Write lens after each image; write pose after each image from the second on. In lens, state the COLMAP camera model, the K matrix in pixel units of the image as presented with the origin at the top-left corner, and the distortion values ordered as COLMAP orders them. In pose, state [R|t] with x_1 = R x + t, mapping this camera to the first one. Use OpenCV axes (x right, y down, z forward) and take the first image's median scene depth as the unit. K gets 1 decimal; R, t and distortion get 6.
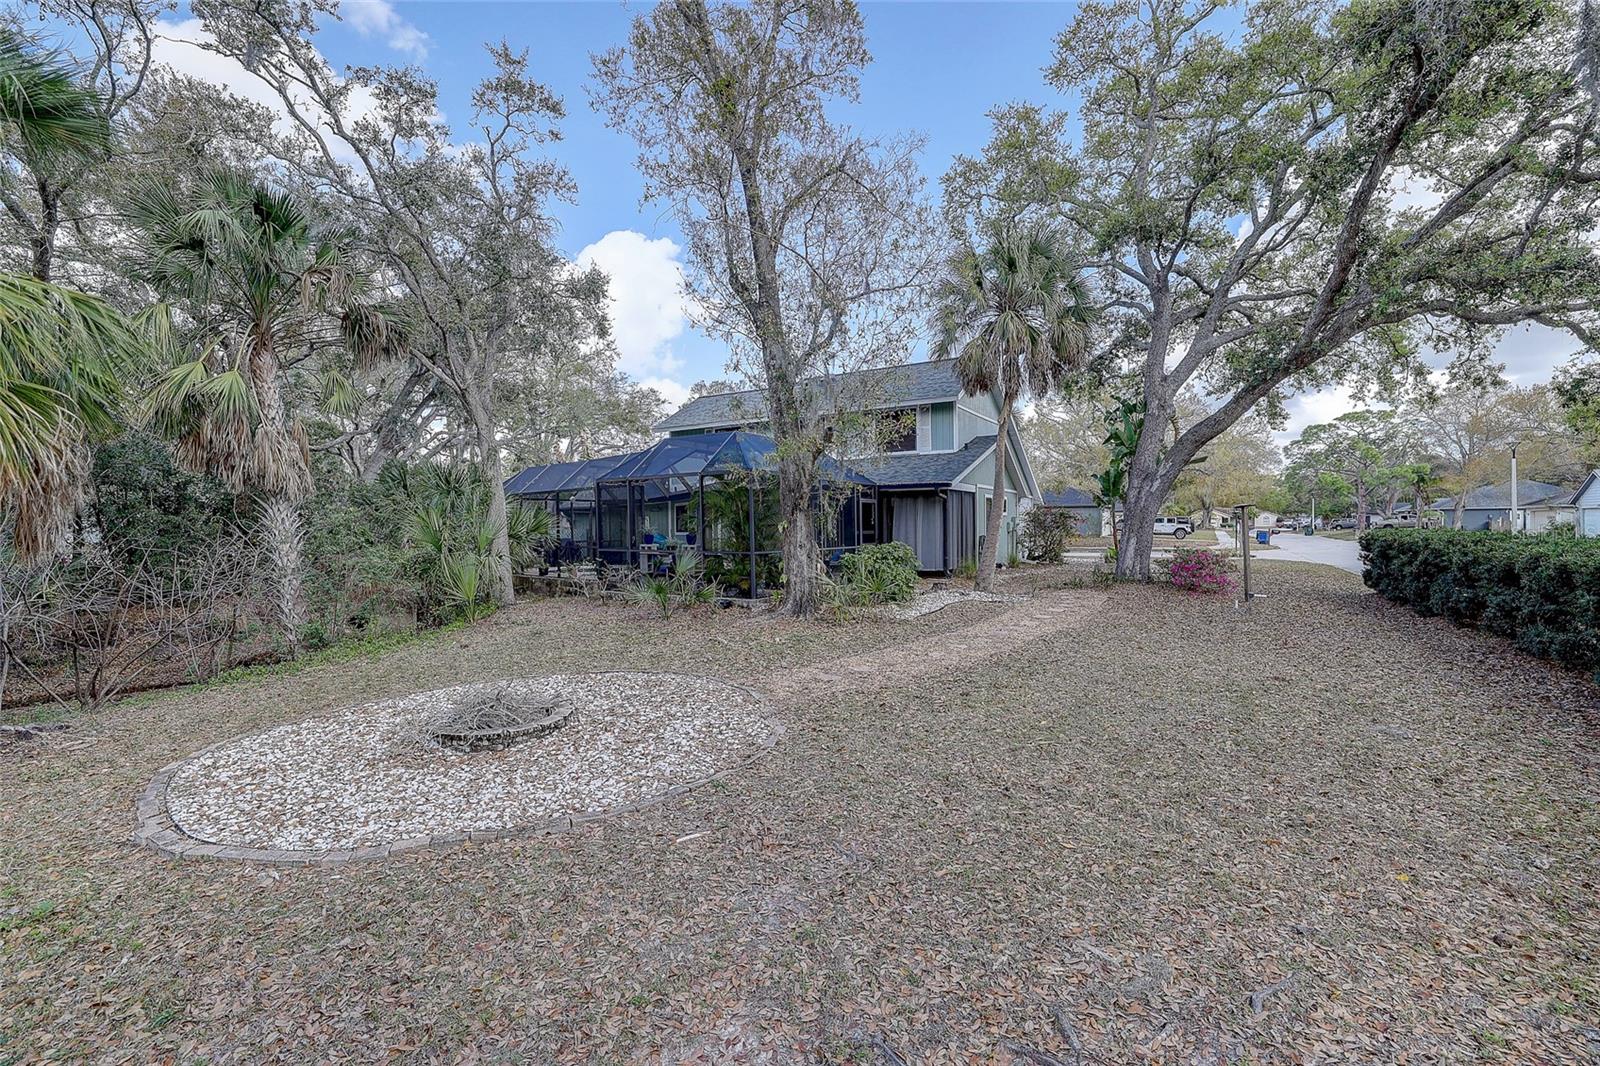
lens RADIAL K [[691.1, 0, 802.5], [0, 691.1, 527.6], [0, 0, 1]] dist [-0.031794, 0.006283]
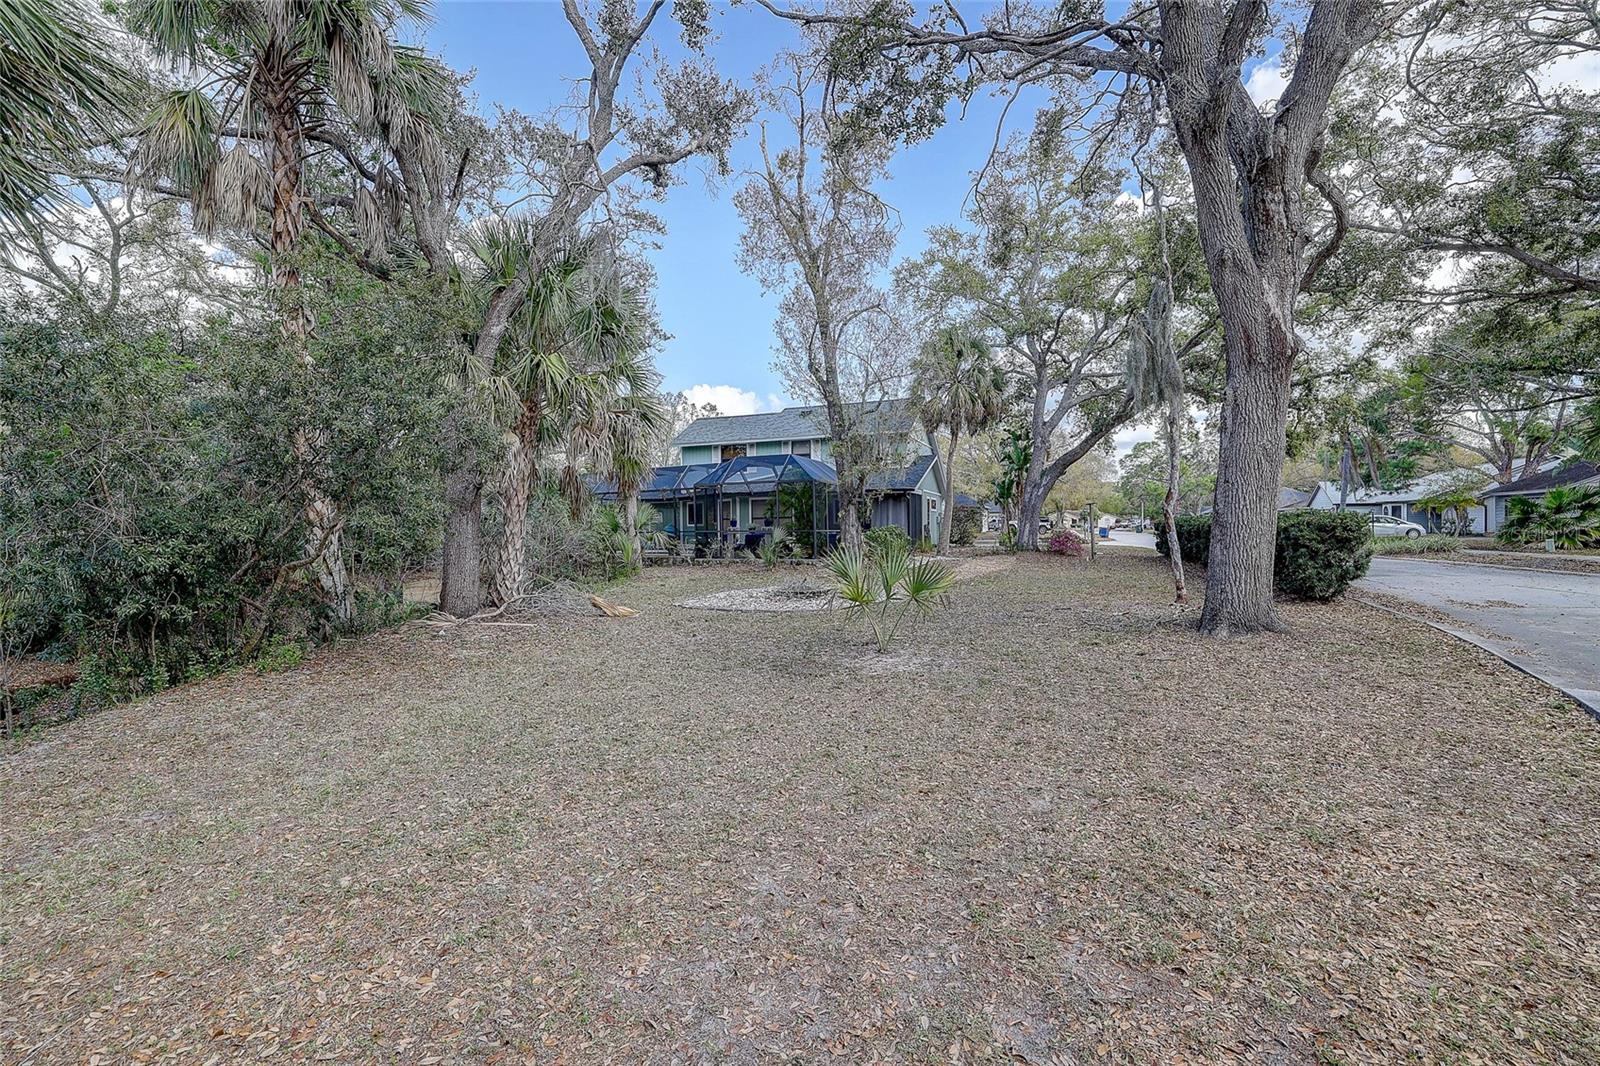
lens RADIAL K [[691.1, 0, 797.3], [0, 691.1, 529.8], [0, 0, 1]] dist [-0.031794, 0.006283]
pose [[0.985148, -0.002431, 0.171693, -0.271670], [0.002624, 0.999996, -0.000896, 0.024599], [-0.171690, 0.001333, 0.985150, -0.413531]]
